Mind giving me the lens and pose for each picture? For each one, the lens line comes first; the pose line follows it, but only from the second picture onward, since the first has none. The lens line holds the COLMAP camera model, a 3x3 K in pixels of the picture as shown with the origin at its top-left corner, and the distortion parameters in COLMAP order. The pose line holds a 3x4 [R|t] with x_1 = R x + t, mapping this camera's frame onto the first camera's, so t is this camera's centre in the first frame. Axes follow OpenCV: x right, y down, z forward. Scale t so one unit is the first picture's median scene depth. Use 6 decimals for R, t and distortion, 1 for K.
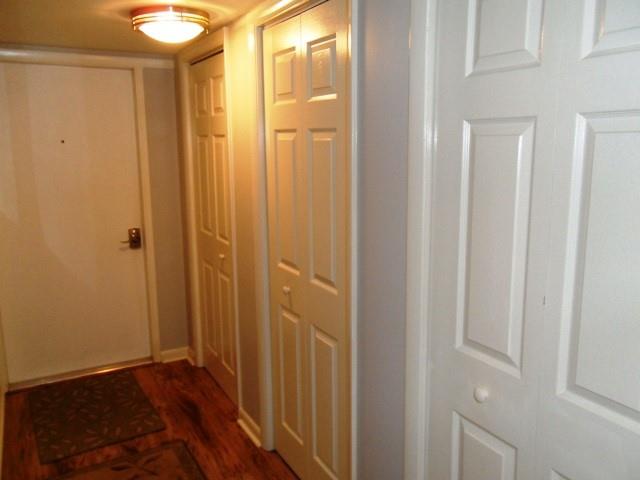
lens RADIAL K [[562.2, 0, 318.5], [0, 562.2, 242.3], [0, 0, 1]] dist [0.013617, 0.036928]
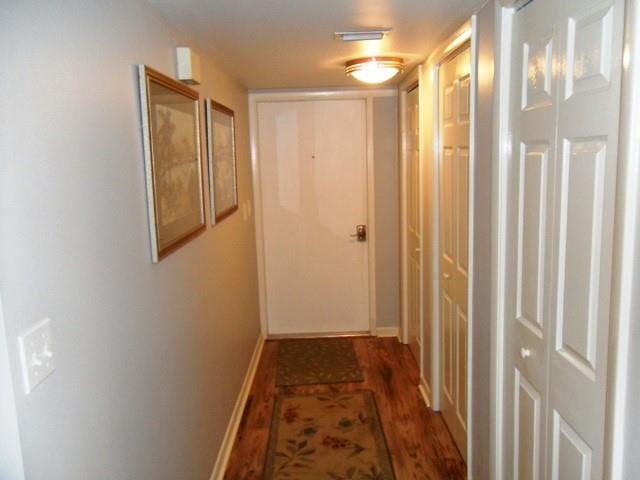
lens RADIAL K [[562.2, 0, 320.7], [0, 562.2, 239.1], [0, 0, 1]] dist [0.013617, 0.036928]
pose [[0.884162, 0.054656, -0.463973, 0.218597], [-0.064133, 0.997930, -0.004658, 0.022442], [0.462758, 0.033874, 0.885837, -0.181129]]
